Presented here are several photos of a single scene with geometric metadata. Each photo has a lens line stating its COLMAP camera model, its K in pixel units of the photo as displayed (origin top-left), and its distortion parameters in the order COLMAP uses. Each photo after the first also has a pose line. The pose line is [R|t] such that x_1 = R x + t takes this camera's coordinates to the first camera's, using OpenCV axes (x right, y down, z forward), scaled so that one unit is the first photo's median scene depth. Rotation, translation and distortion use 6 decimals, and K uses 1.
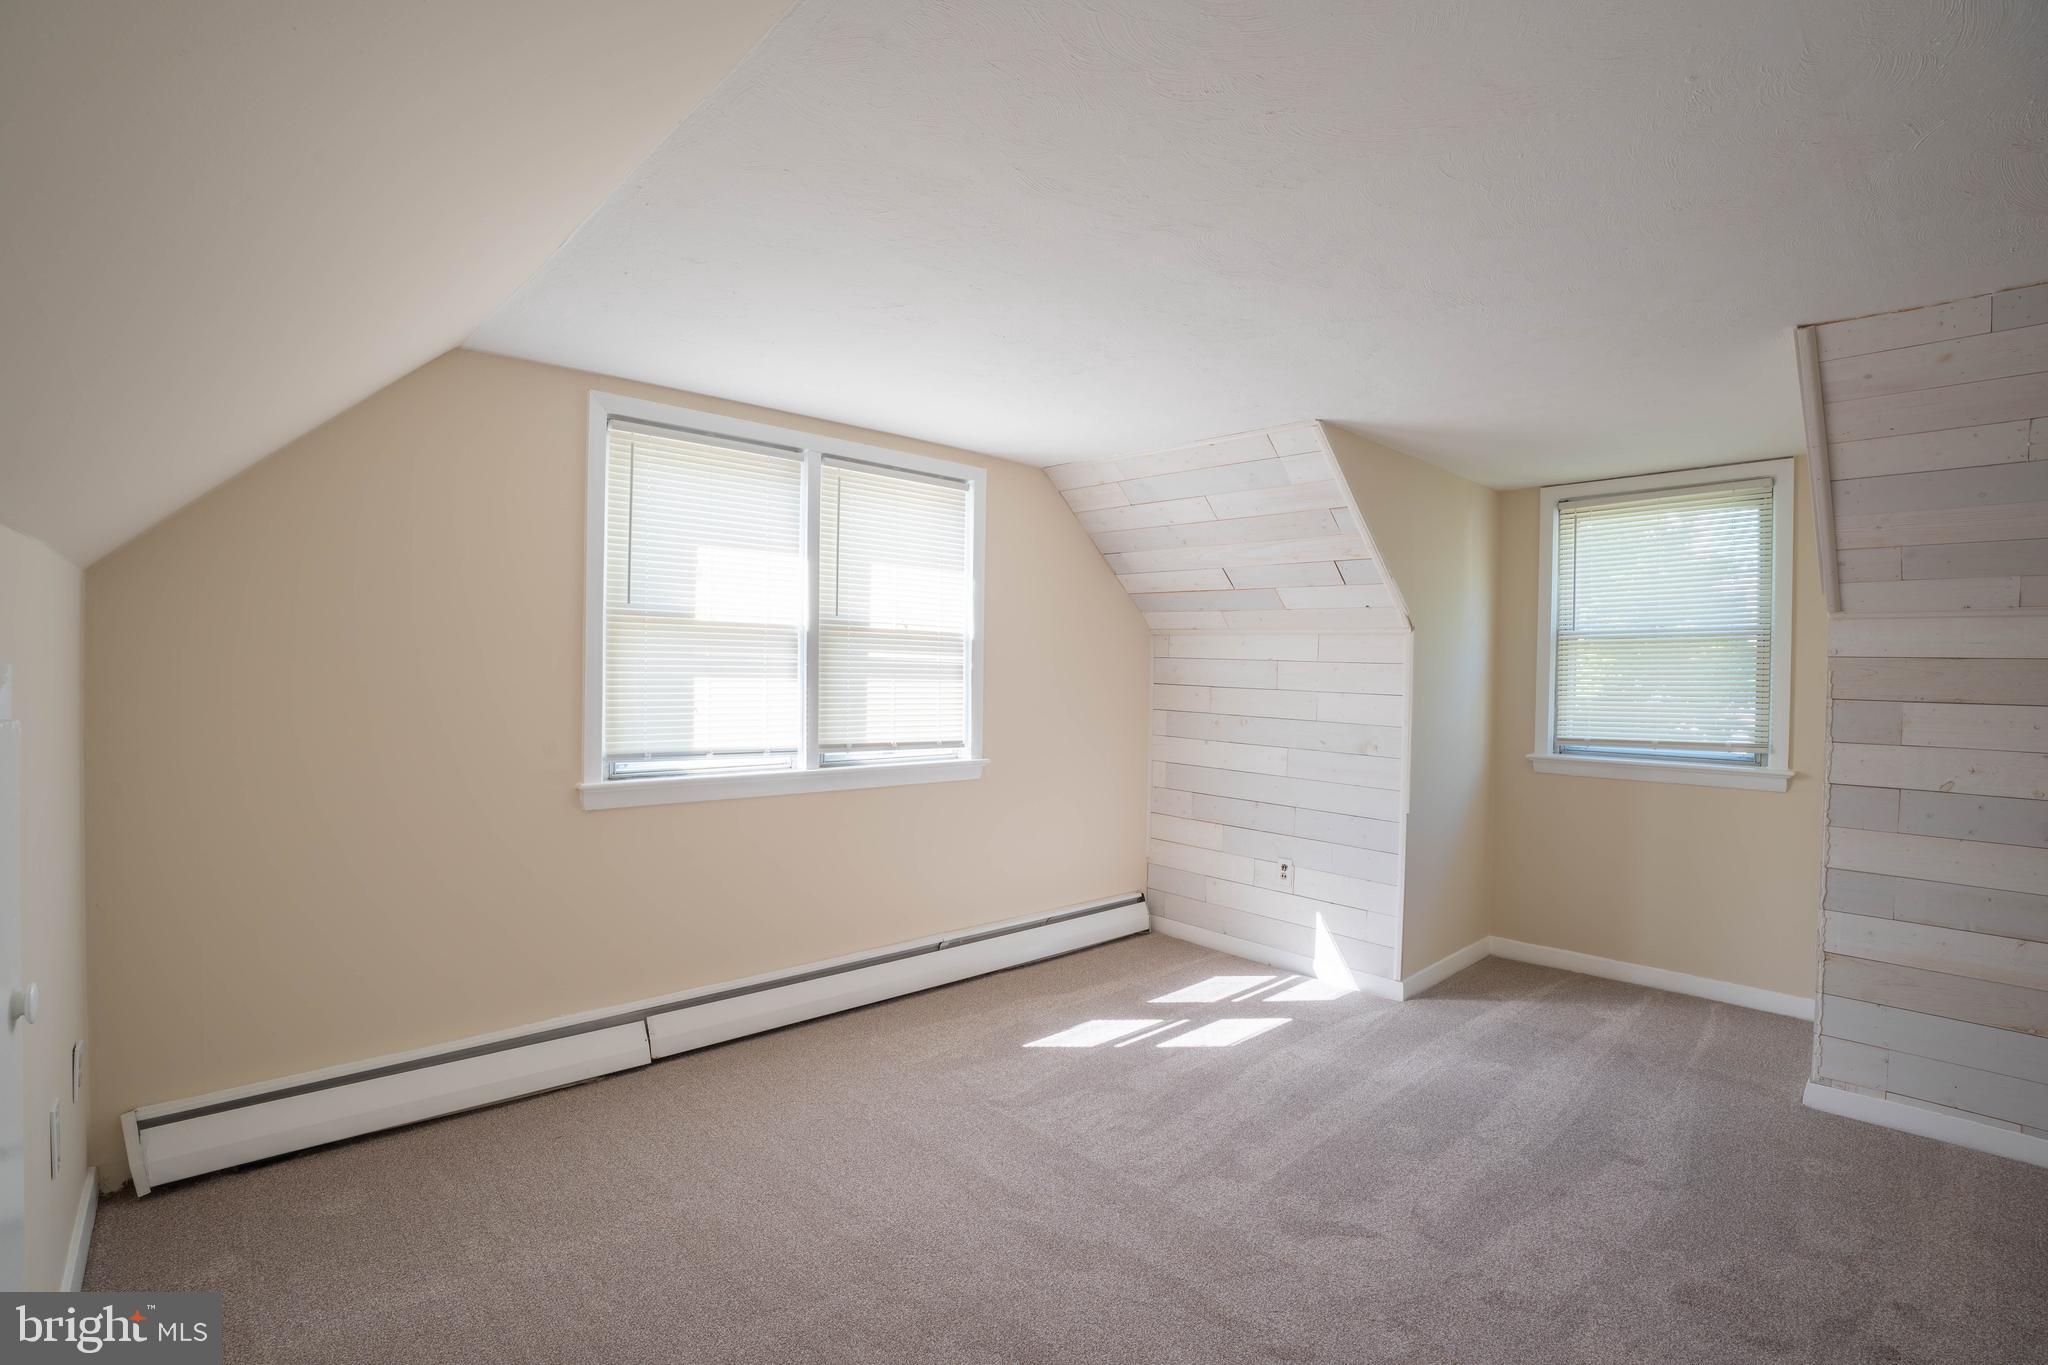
lens RADIAL K [[938.7, 0, 1024.7], [0, 938.7, 672.4], [0, 0, 1]] dist [-0.045343, 0.005032]
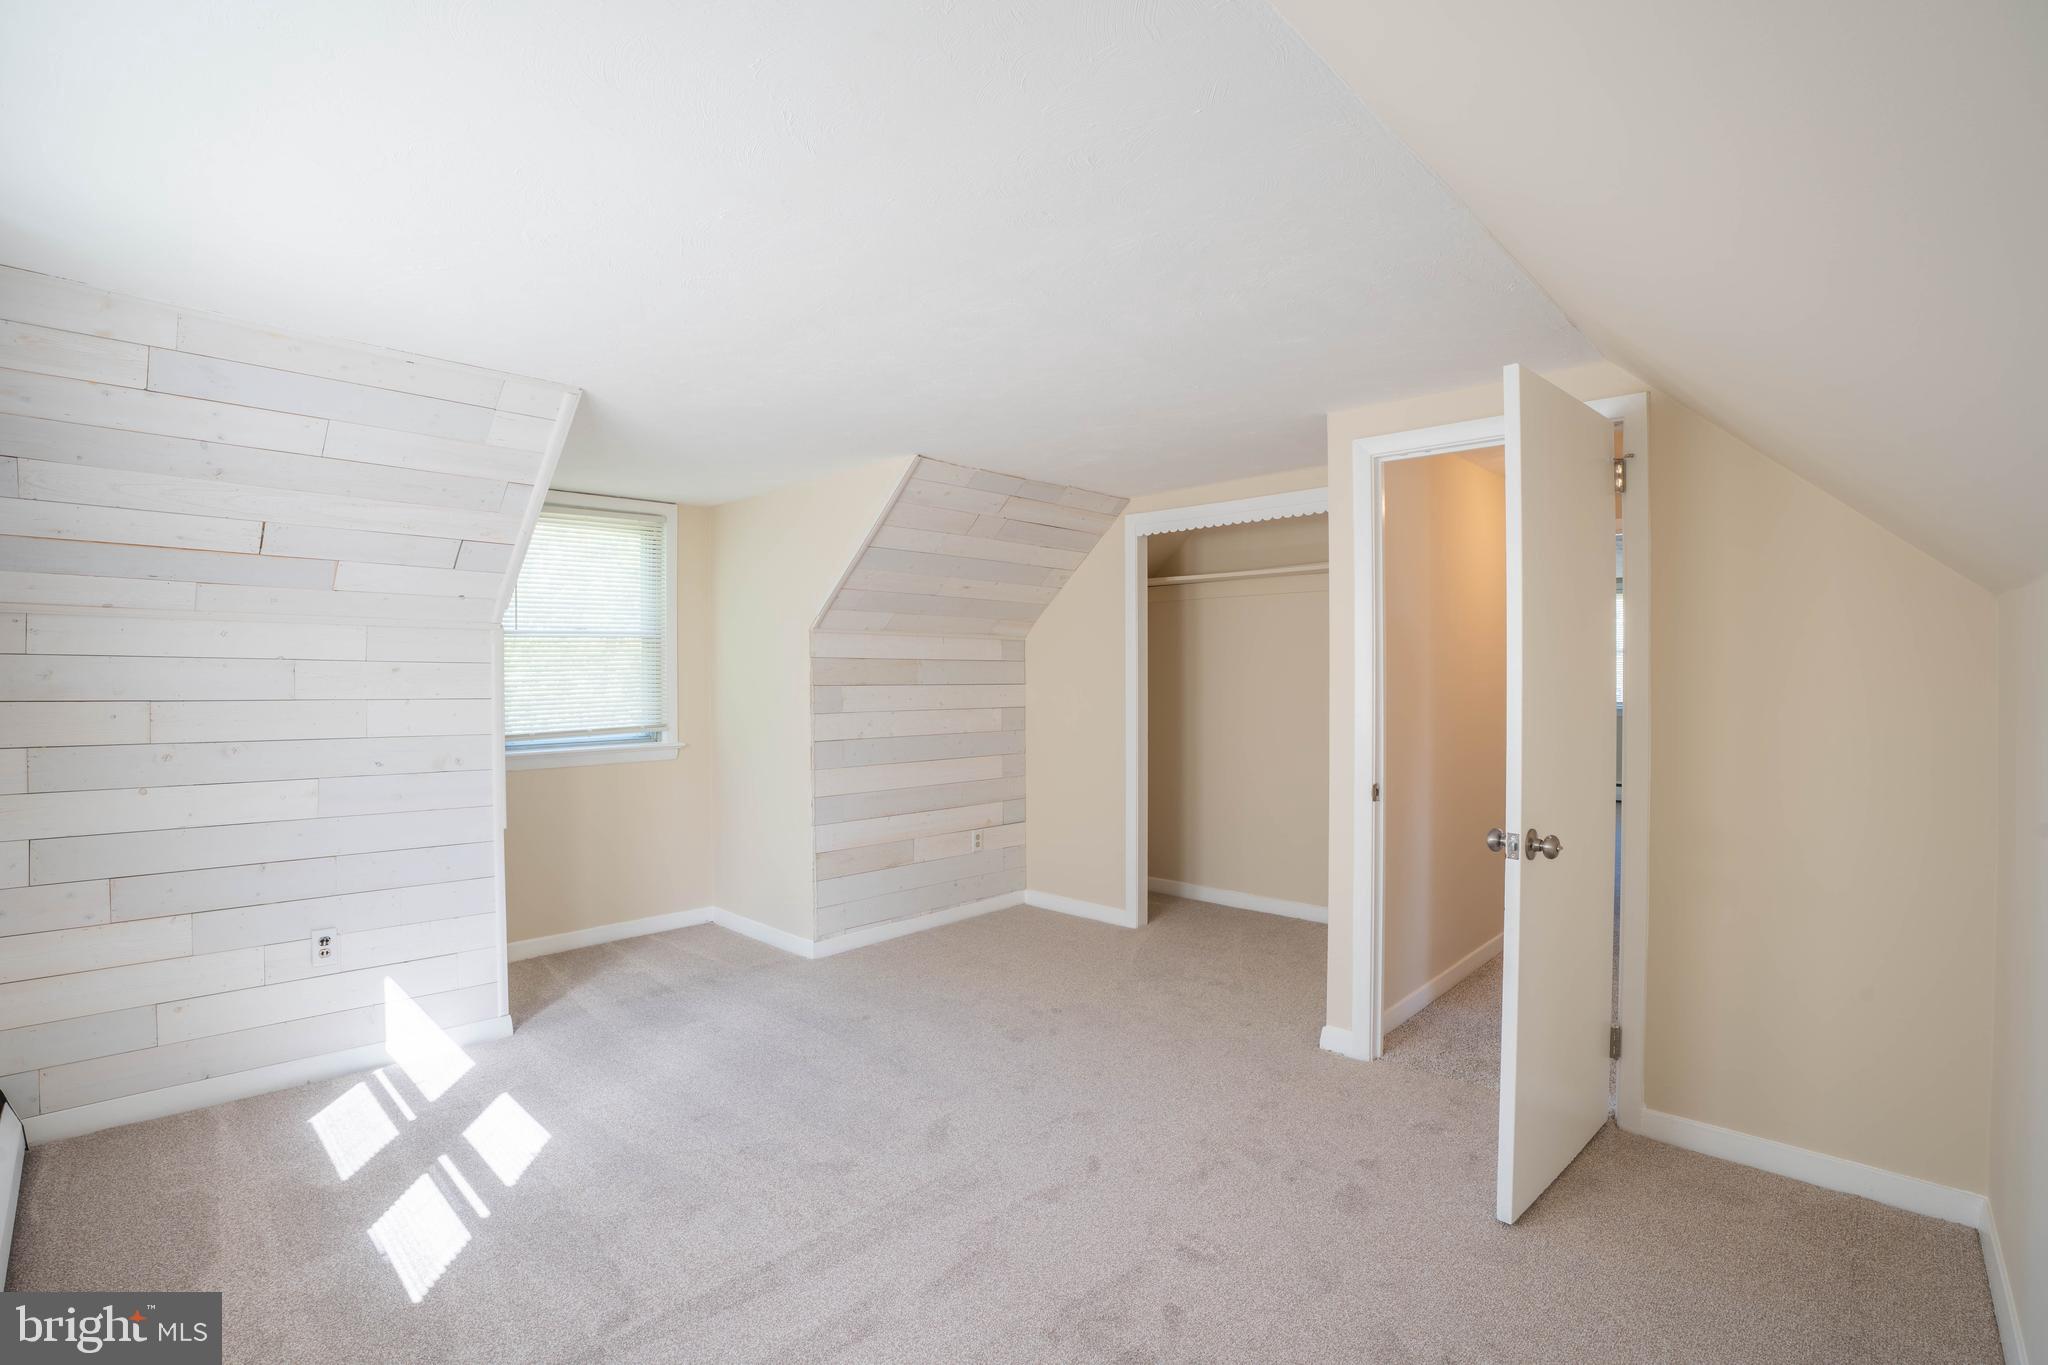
lens RADIAL K [[938.7, 0, 1012.5], [0, 938.7, 672.5], [0, 0, 1]] dist [-0.045343, 0.005032]
pose [[-0.039537, -0.014857, 0.999108, -0.509404], [0.007080, 0.999860, 0.015148, -0.010492], [-0.999193, 0.007673, -0.039426, 0.544287]]
